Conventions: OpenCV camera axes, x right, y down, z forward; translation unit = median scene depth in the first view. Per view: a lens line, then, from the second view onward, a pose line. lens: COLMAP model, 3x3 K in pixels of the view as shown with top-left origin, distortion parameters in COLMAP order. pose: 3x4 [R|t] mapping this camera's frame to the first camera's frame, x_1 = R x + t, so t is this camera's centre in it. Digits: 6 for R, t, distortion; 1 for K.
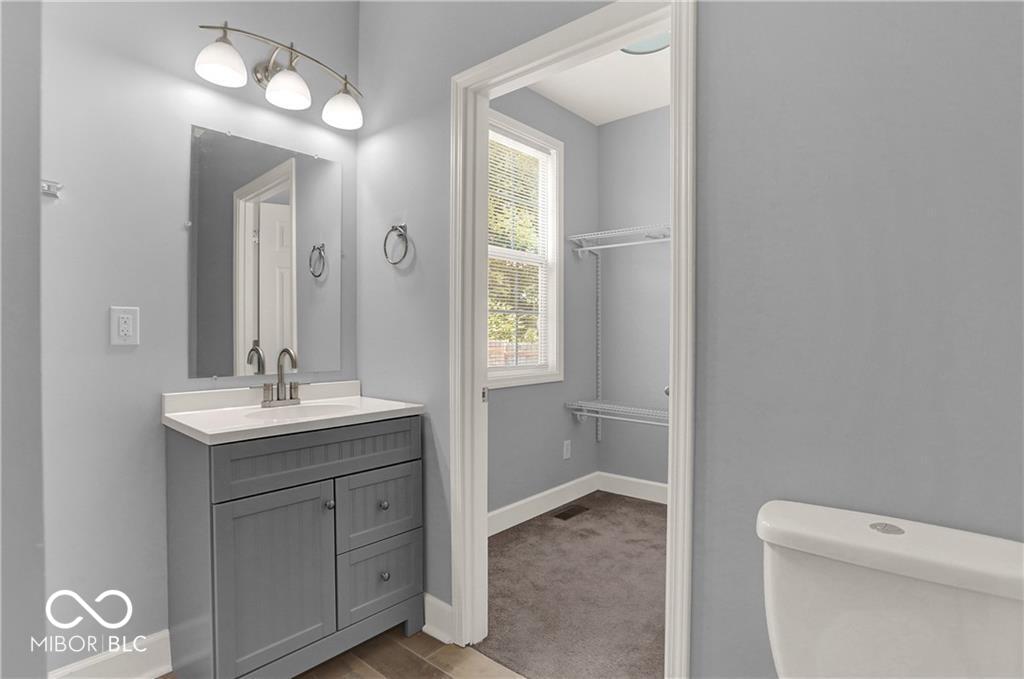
lens RADIAL K [[515.1, 0, 513.5], [0, 515.1, 330.2], [0, 0, 1]] dist [-0.045356, 0.000356]
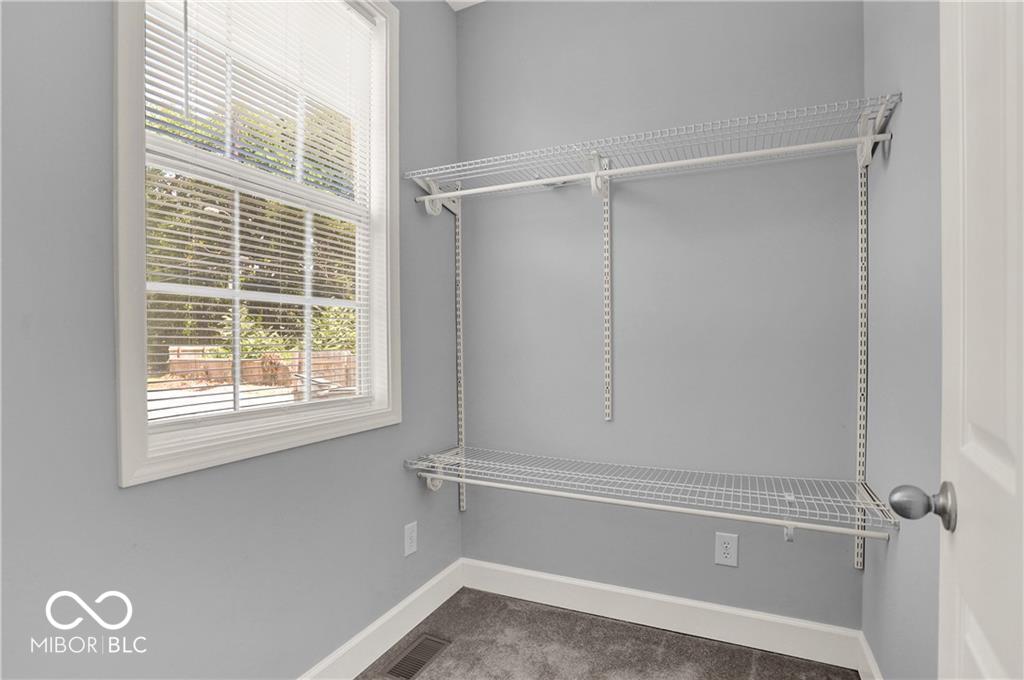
lens RADIAL K [[520.8, 0, 512.0], [0, 520.8, 340.0], [0, 0, 1]] dist [-0.117209, -0.000003]
pose [[0.962906, -0.014095, 0.269469, 0.062044], [0.013002, 0.999898, 0.005839, 0.002841], [-0.269524, -0.002119, 0.962991, 0.405404]]
